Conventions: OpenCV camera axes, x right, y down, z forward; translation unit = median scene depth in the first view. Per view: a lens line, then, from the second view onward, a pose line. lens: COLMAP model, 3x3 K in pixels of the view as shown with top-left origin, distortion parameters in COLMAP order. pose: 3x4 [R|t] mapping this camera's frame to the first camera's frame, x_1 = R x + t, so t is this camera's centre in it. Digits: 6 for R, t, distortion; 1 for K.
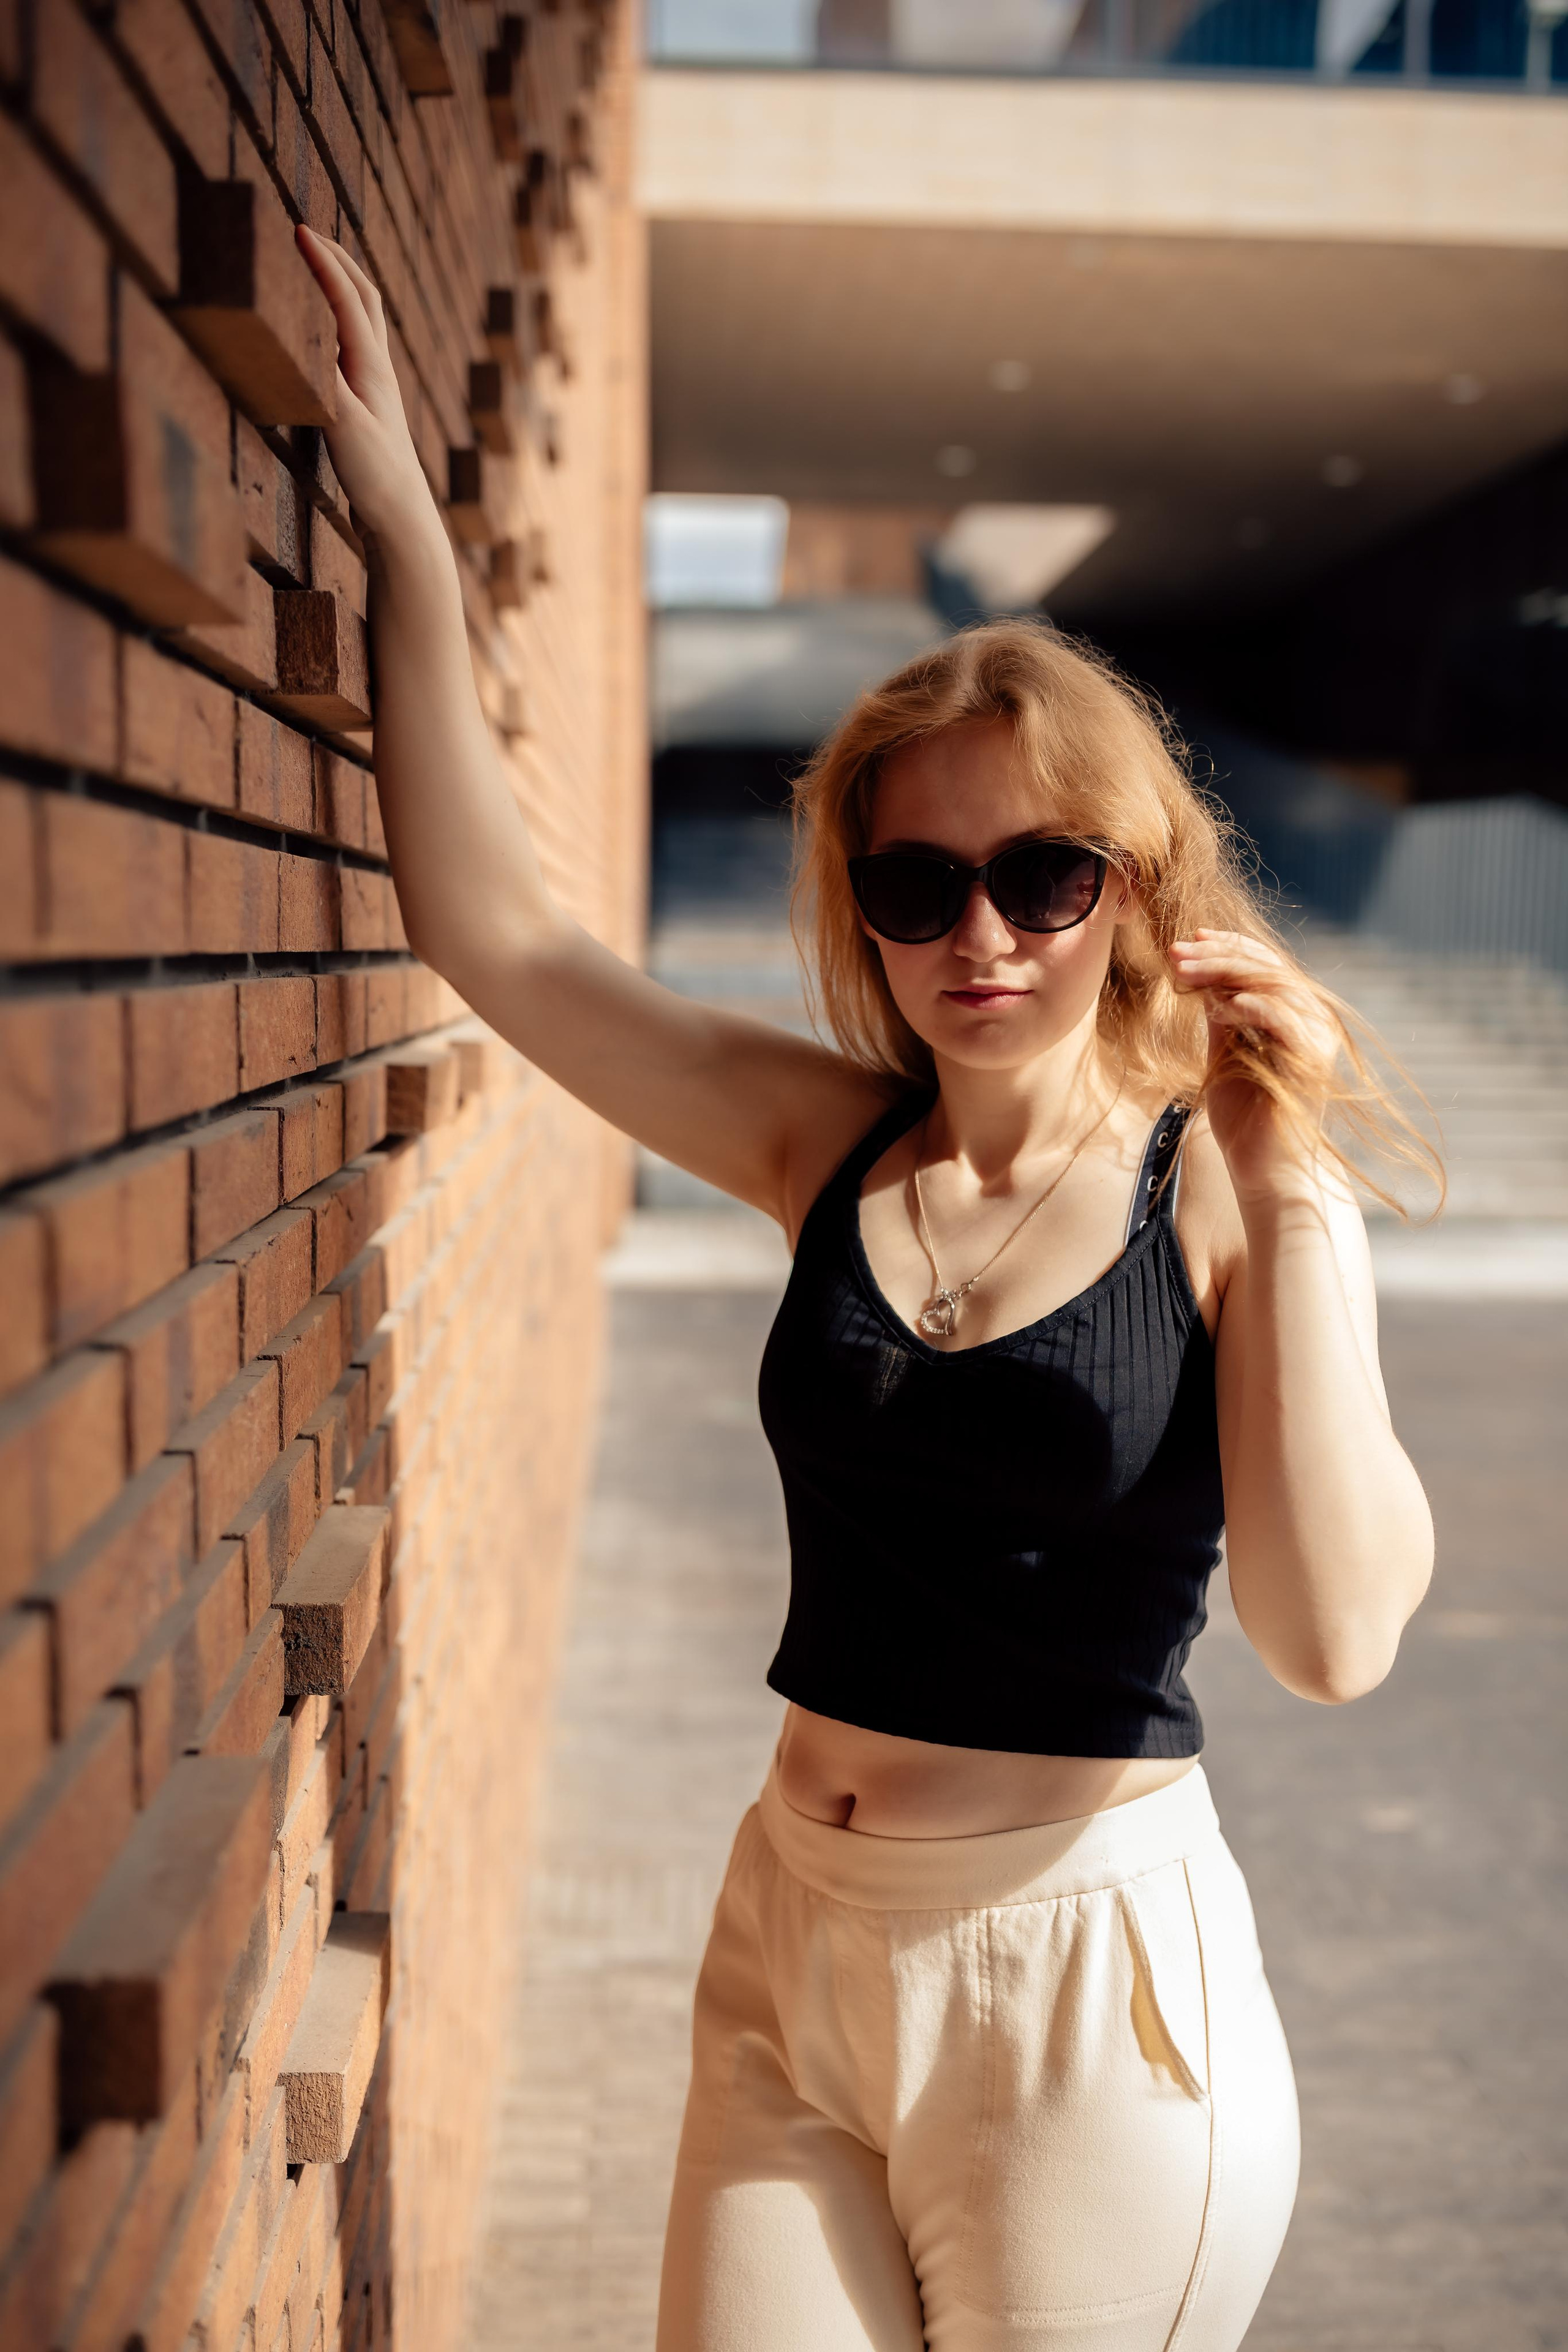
lens RADIAL K [[2318.9, 0, 784.0], [0, 2318.9, 1176.0], [0, 0, 1]] dist [-0.004419, -0.012626]
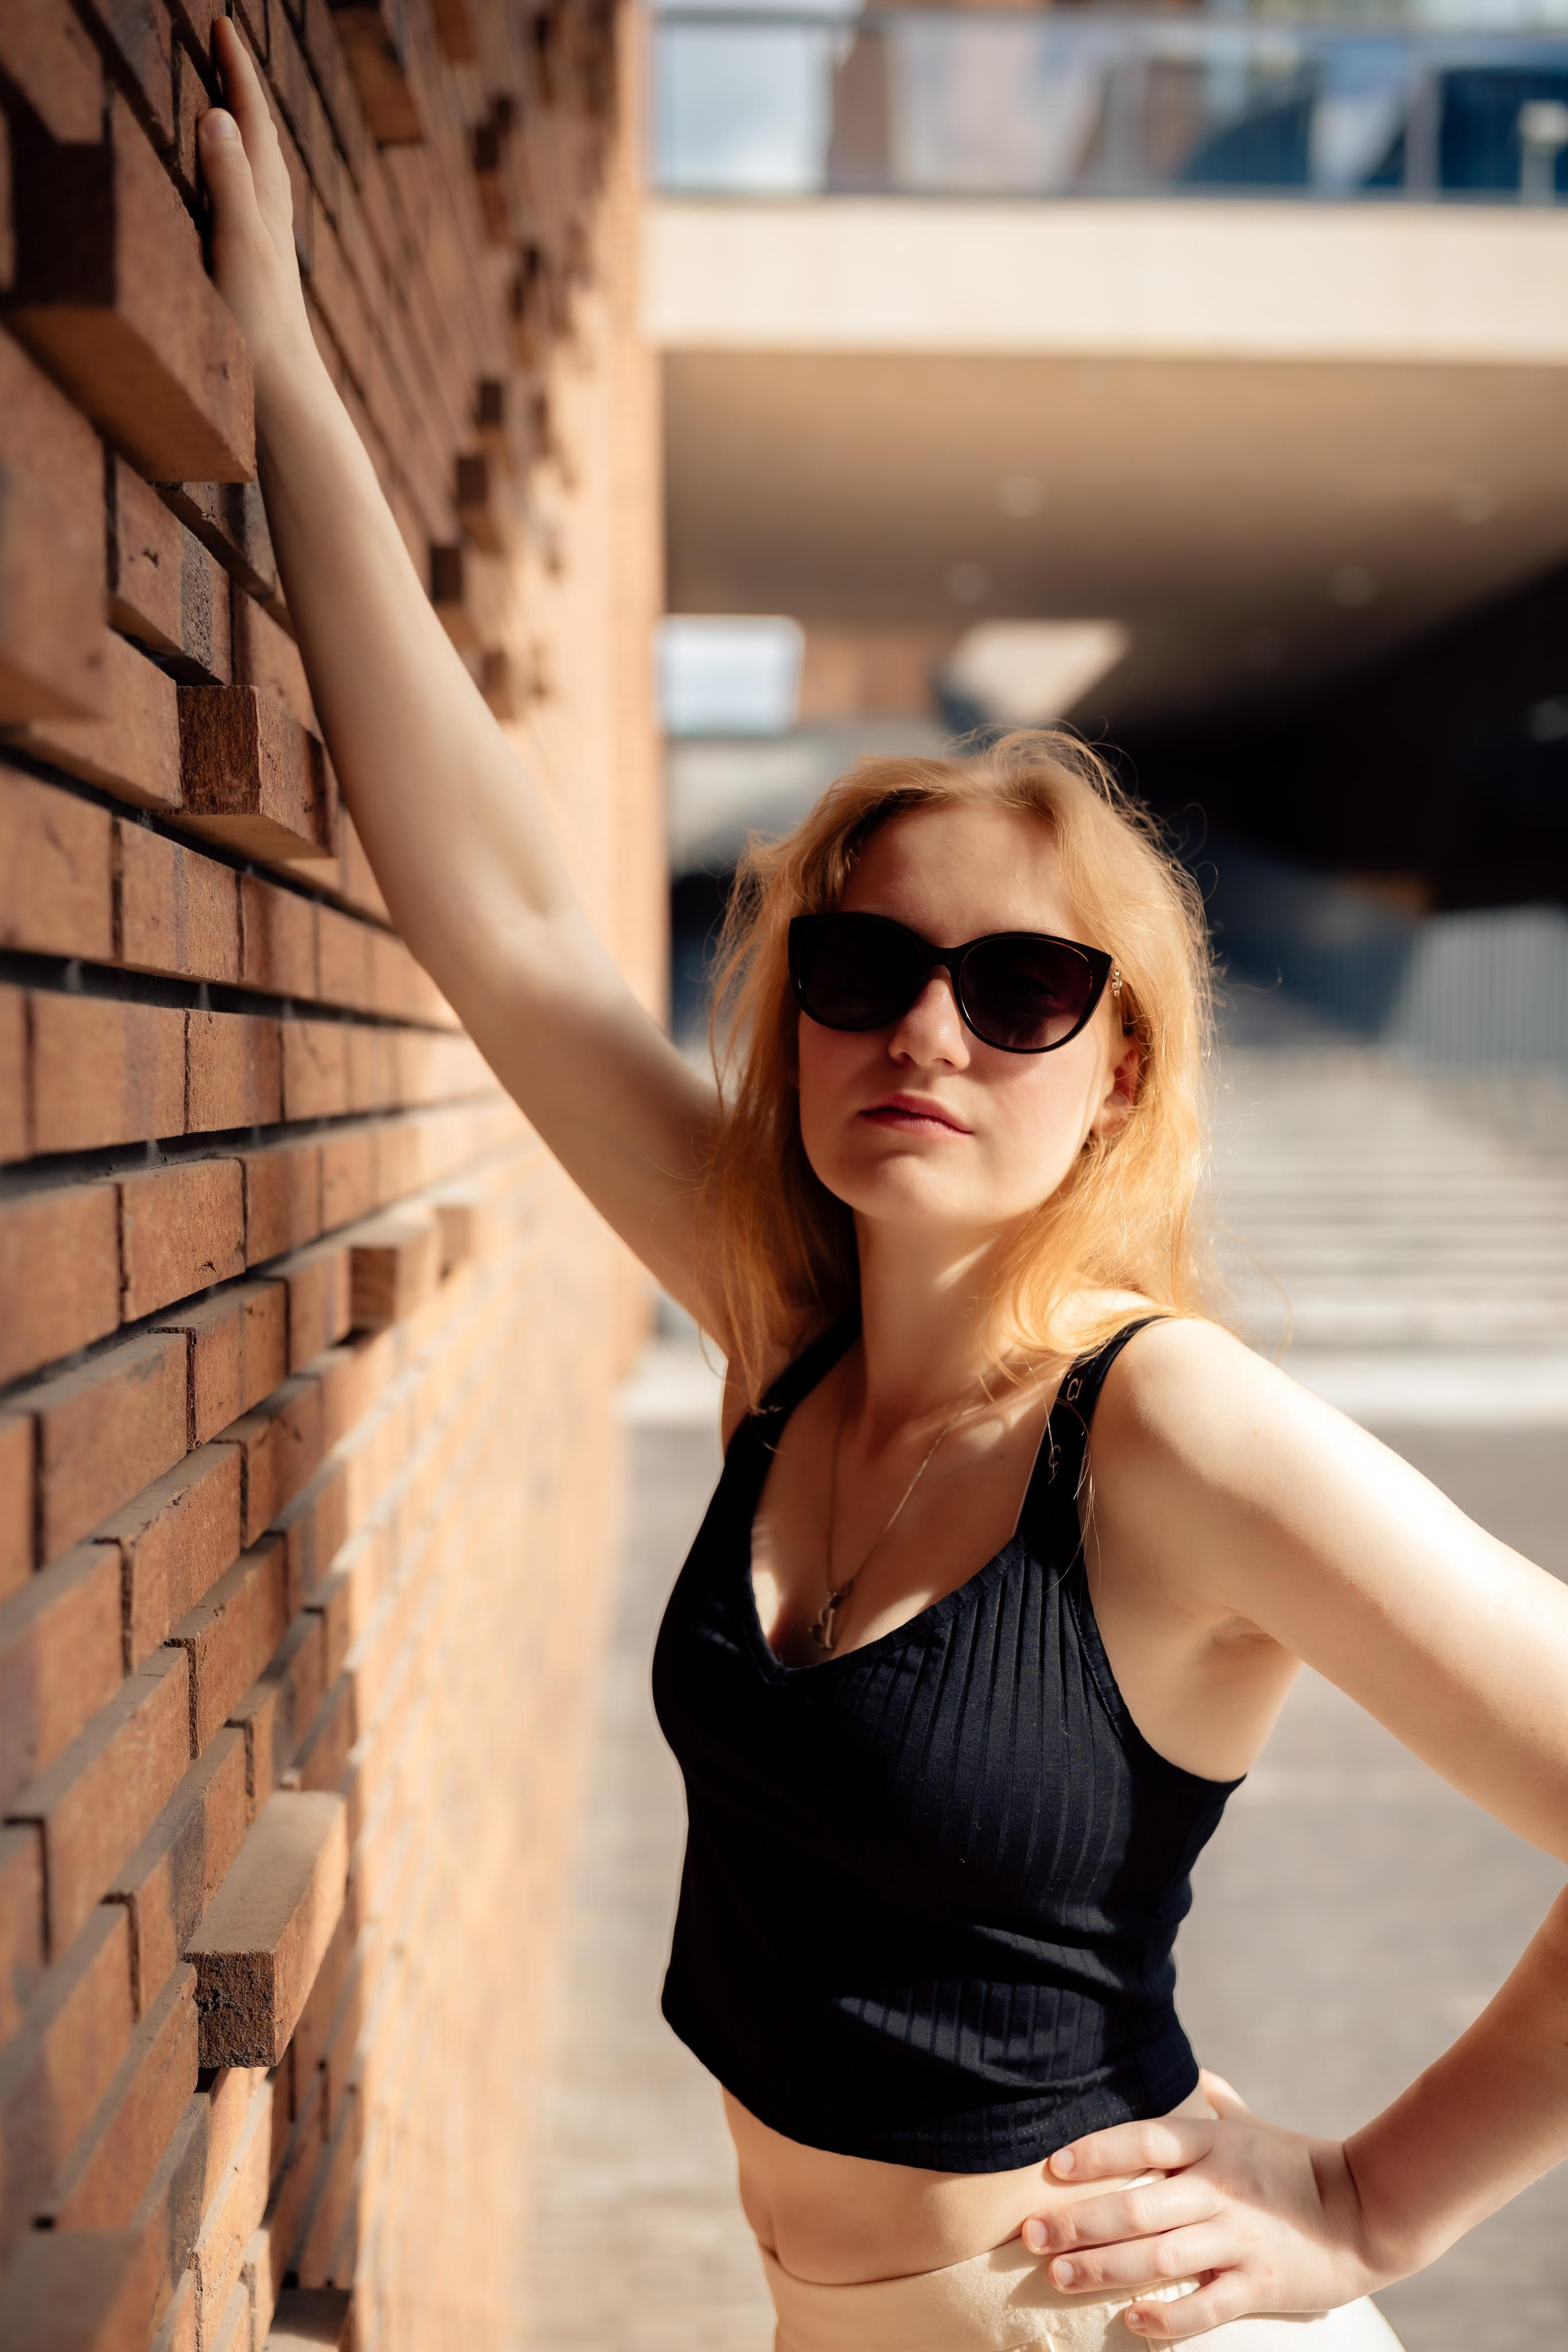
lens RADIAL K [[2280.8, 0, 784.0], [0, 2280.8, 1176.0], [0, 0, 1]] dist [-0.003937, -0.012576]
pose [[0.999883, -0.013354, -0.007524, -0.006266], [0.012969, 0.998710, -0.049090, -0.039158], [0.008170, 0.048987, 0.998766, 0.207884]]
